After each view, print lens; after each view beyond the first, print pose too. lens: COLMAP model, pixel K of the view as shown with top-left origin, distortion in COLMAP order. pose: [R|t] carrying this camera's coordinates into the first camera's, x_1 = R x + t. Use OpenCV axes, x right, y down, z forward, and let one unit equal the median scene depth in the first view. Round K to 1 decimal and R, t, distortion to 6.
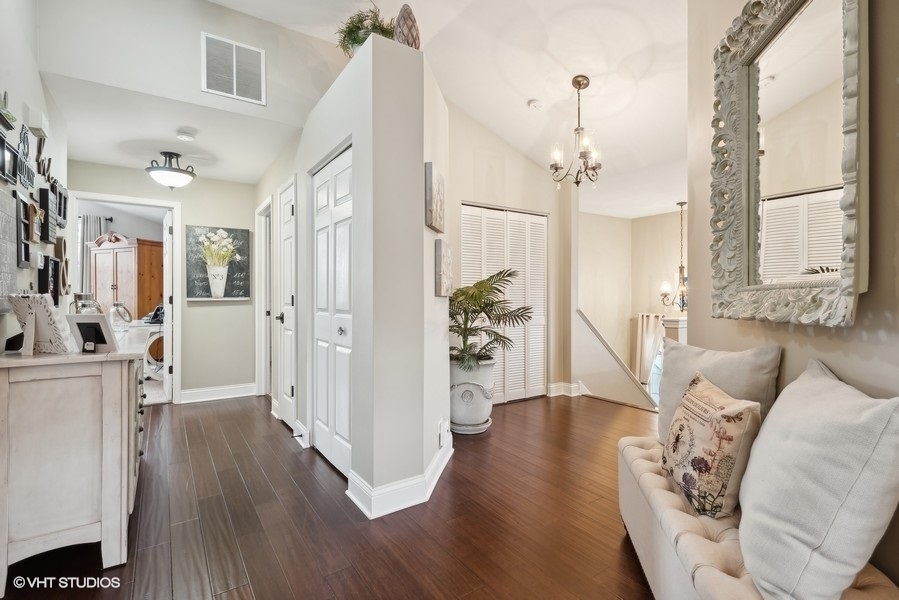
lens RADIAL K [[429.2, 0, 453.0], [0, 429.2, 292.8], [0, 0, 1]] dist [0.020838, -0.009122]
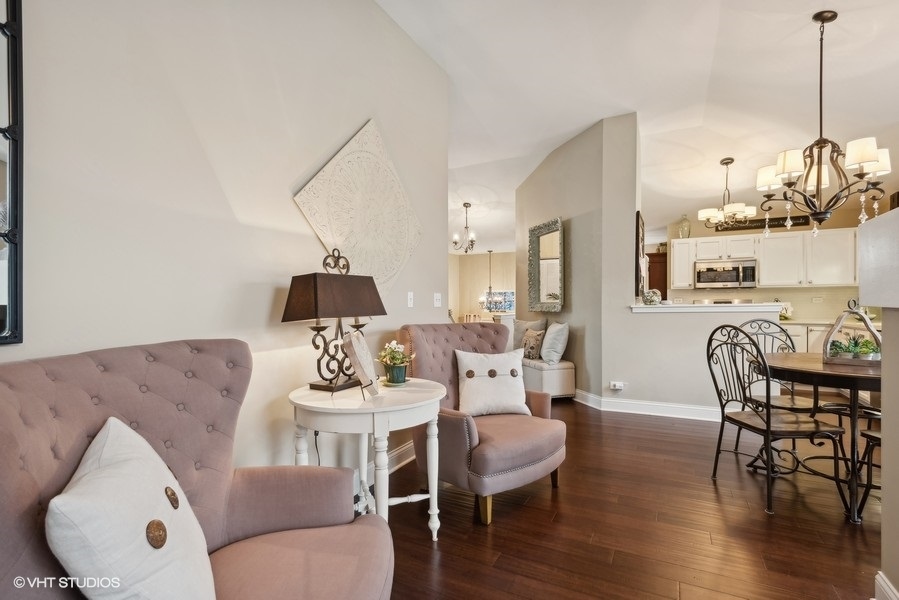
lens RADIAL K [[429.2, 0, 453.0], [0, 429.2, 292.8], [0, 0, 1]] dist [0.020838, -0.009122]
pose [[0.885491, 0.003438, 0.464643, -1.584440], [-0.000227, 0.999976, -0.006967, -0.070413], [-0.464656, 0.006064, 0.885471, -1.799093]]
